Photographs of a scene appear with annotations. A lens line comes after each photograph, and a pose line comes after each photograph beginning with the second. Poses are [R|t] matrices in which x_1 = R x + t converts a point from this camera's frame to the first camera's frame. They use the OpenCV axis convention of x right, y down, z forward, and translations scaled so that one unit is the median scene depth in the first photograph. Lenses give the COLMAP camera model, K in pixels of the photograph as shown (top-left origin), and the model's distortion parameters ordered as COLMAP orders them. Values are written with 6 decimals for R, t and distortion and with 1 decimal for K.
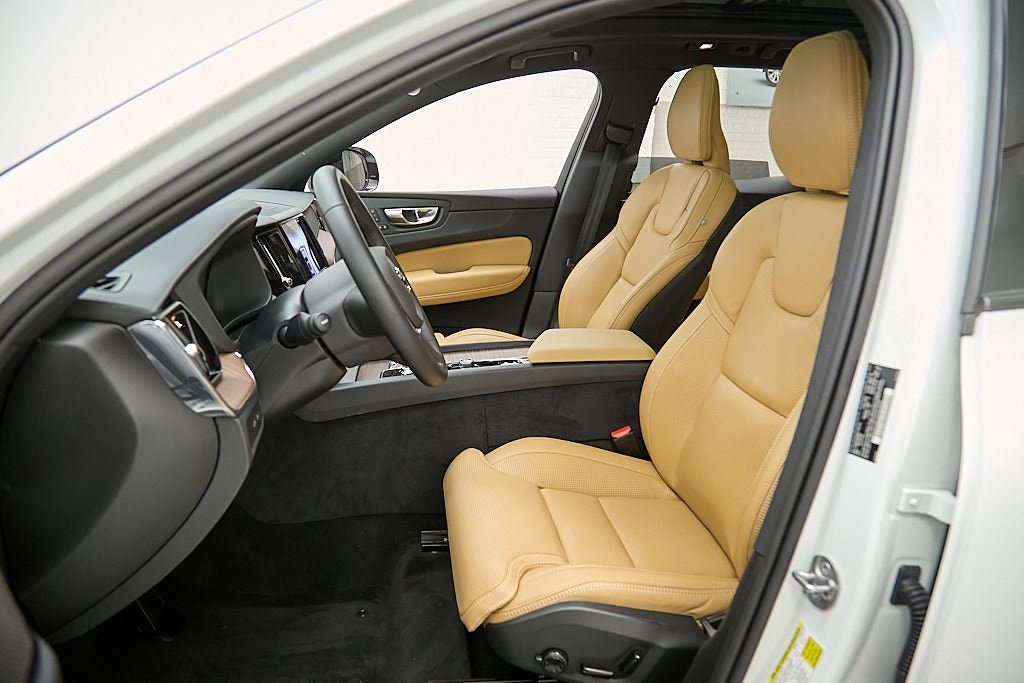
lens RADIAL K [[698.2, 0, 512.0], [0, 698.2, 341.5], [0, 0, 1]] dist [0.003958, -0.001324]
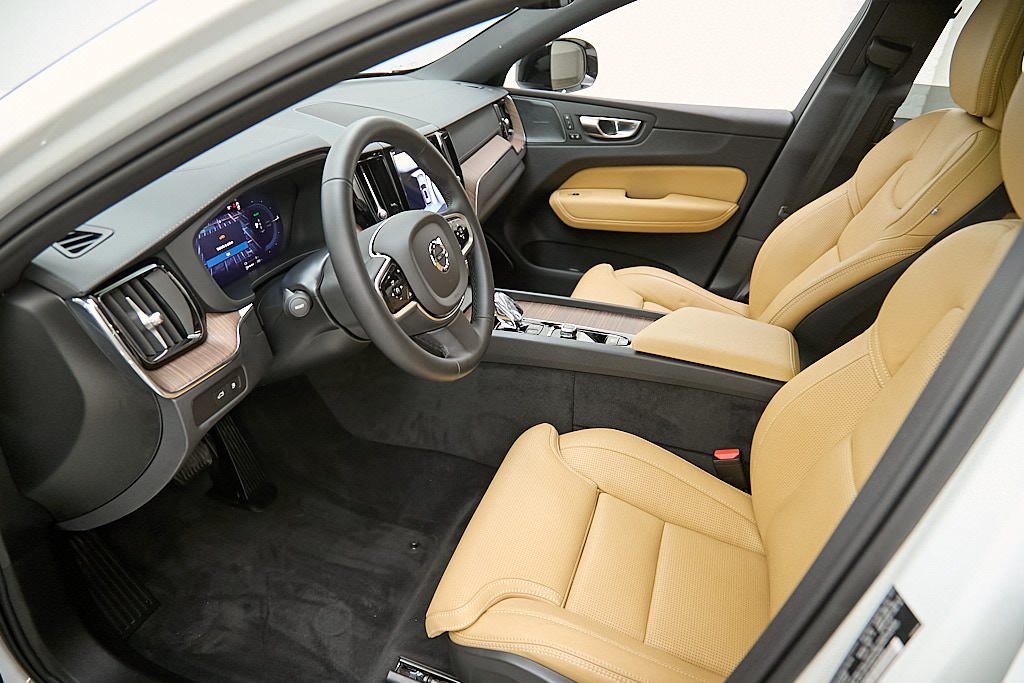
lens RADIAL K [[698.2, 0, 512.0], [0, 698.2, 341.5], [0, 0, 1]] dist [0.003958, -0.001324]
pose [[0.896633, 0.247970, -0.366824, 0.163160], [-0.171749, 0.958382, 0.228048, -0.118593], [0.408107, -0.141474, 0.901906, 0.131659]]
